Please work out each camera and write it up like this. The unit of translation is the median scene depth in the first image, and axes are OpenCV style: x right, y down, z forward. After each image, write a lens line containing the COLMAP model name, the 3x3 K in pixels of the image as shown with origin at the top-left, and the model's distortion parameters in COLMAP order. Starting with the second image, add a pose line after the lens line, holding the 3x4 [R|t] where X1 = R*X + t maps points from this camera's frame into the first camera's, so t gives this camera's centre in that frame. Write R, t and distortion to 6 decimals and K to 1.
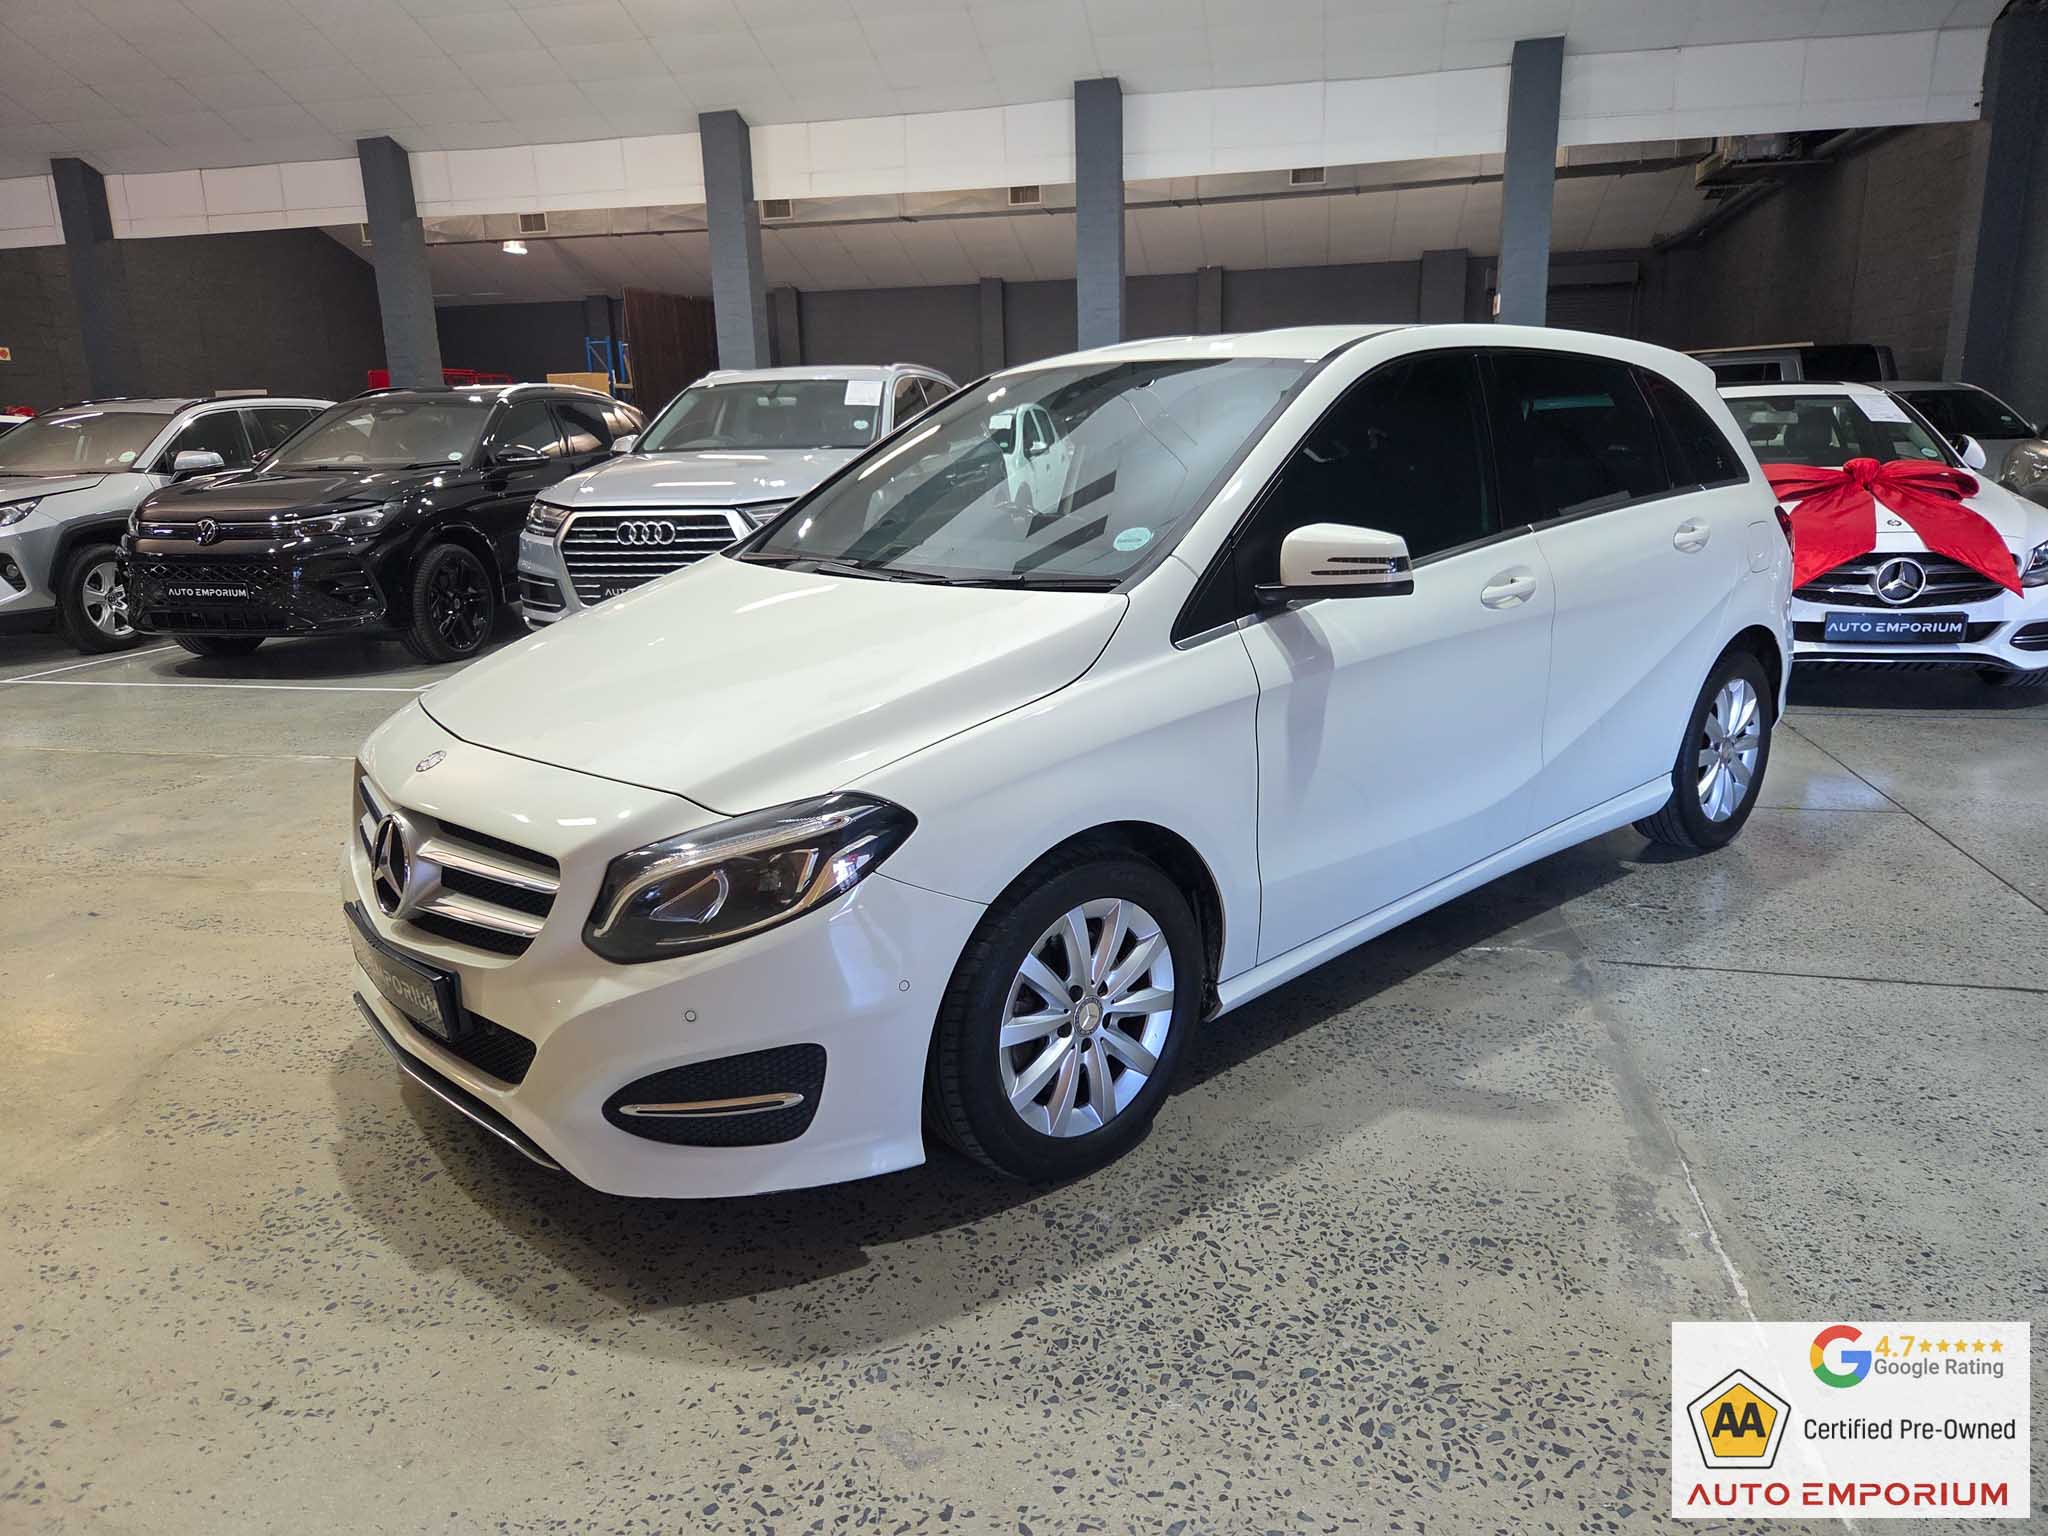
lens RADIAL K [[1375.6, 0, 1028.3], [0, 1375.6, 759.9], [0, 0, 1]] dist [0.056993, -0.047441]
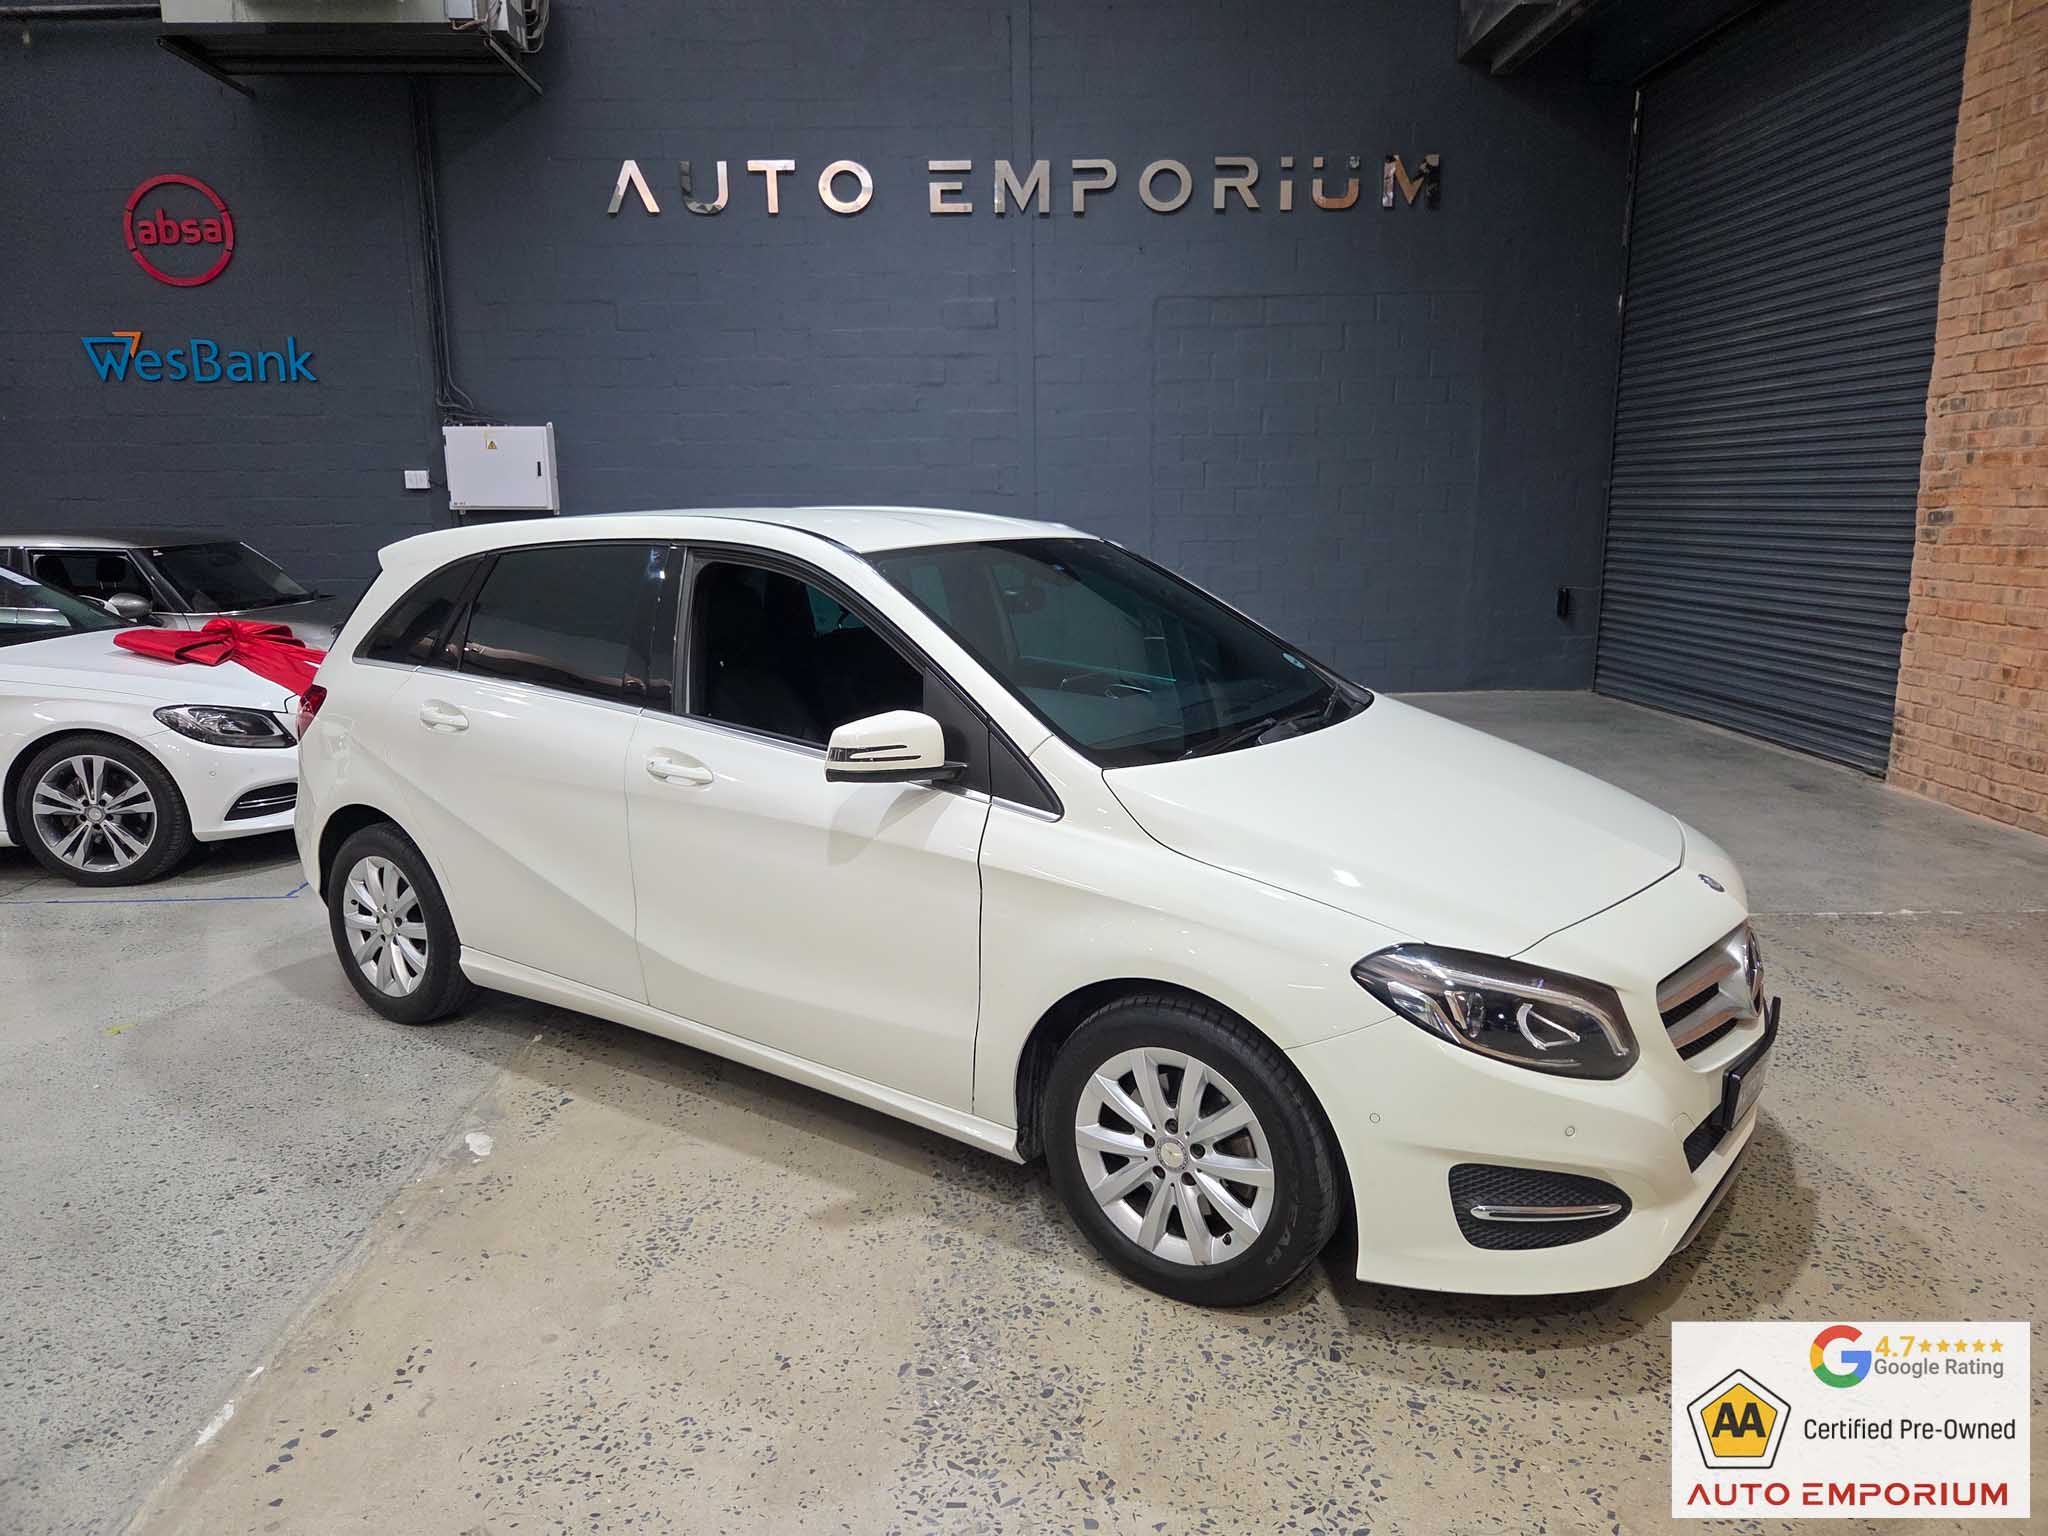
lens RADIAL K [[1367.2, 0, 1008.0], [0, 1367.2, 768.6], [0, 0, 1]] dist [0.051187, -0.042436]
pose [[-0.232548, -0.158212, 0.959630, -1.282755], [0.248951, 0.944126, 0.215985, -0.449085], [-0.940183, 0.289128, -0.180167, 1.604955]]
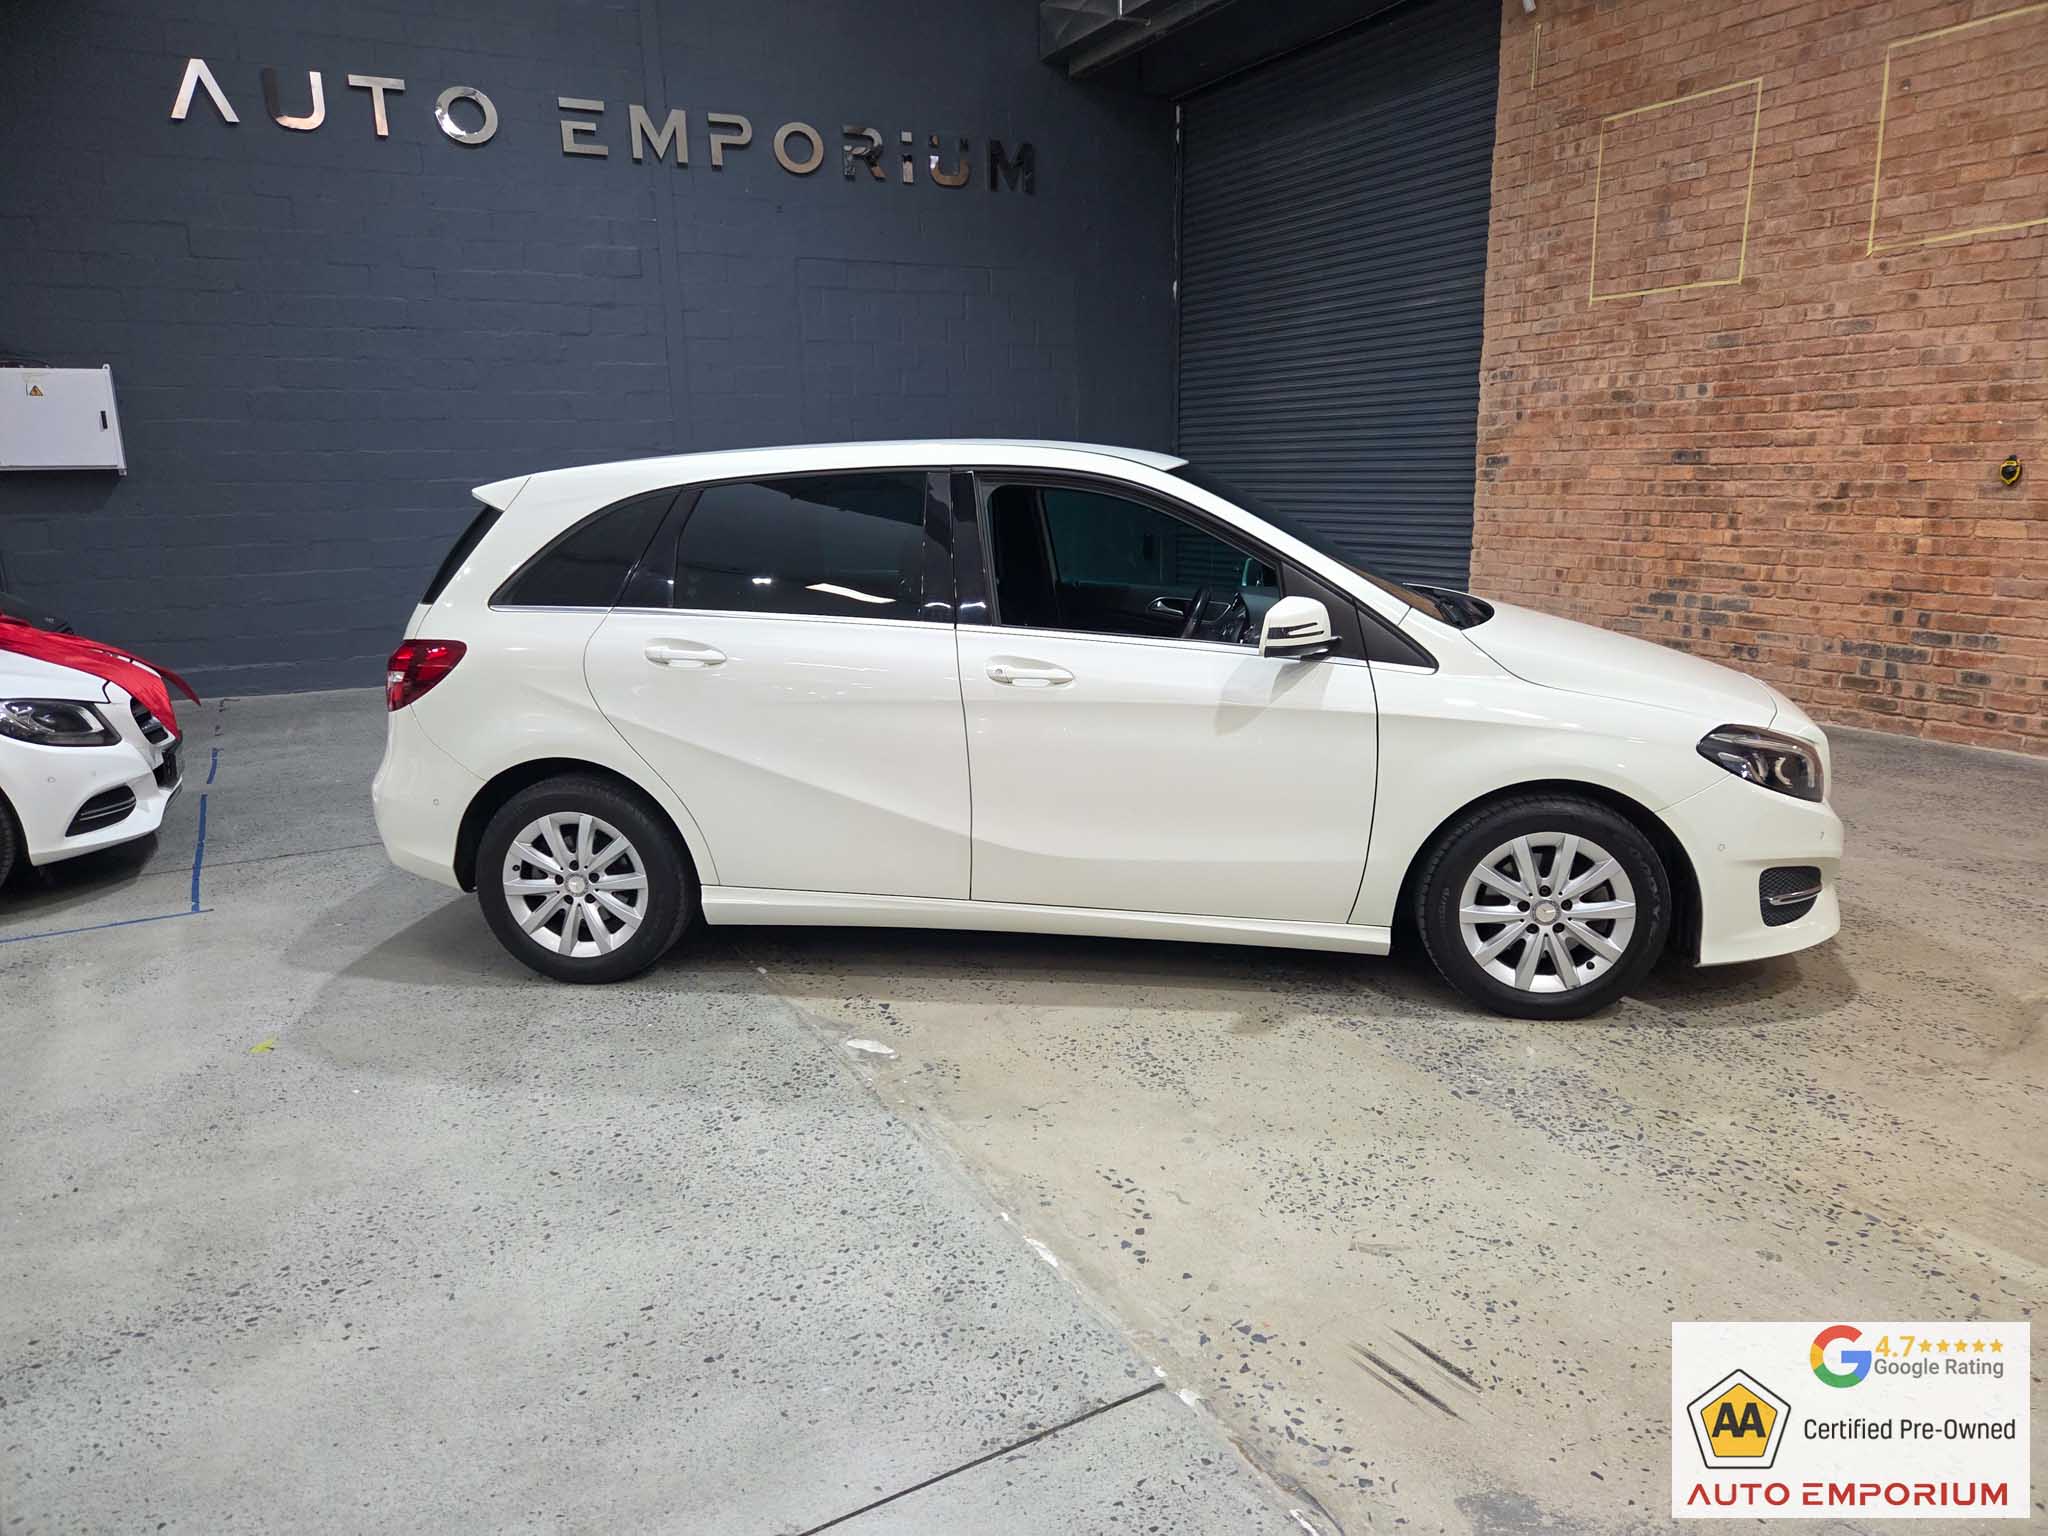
lens RADIAL K [[1361.2, 0, 1013.6], [0, 1361.2, 777.9], [0, 0, 1]] dist [0.056659, -0.046843]
pose [[-0.642462, -0.133641, 0.754574, -1.048986], [0.218857, 0.911666, 0.347803, -0.635870], [-0.734400, 0.388595, -0.556462, 2.474797]]
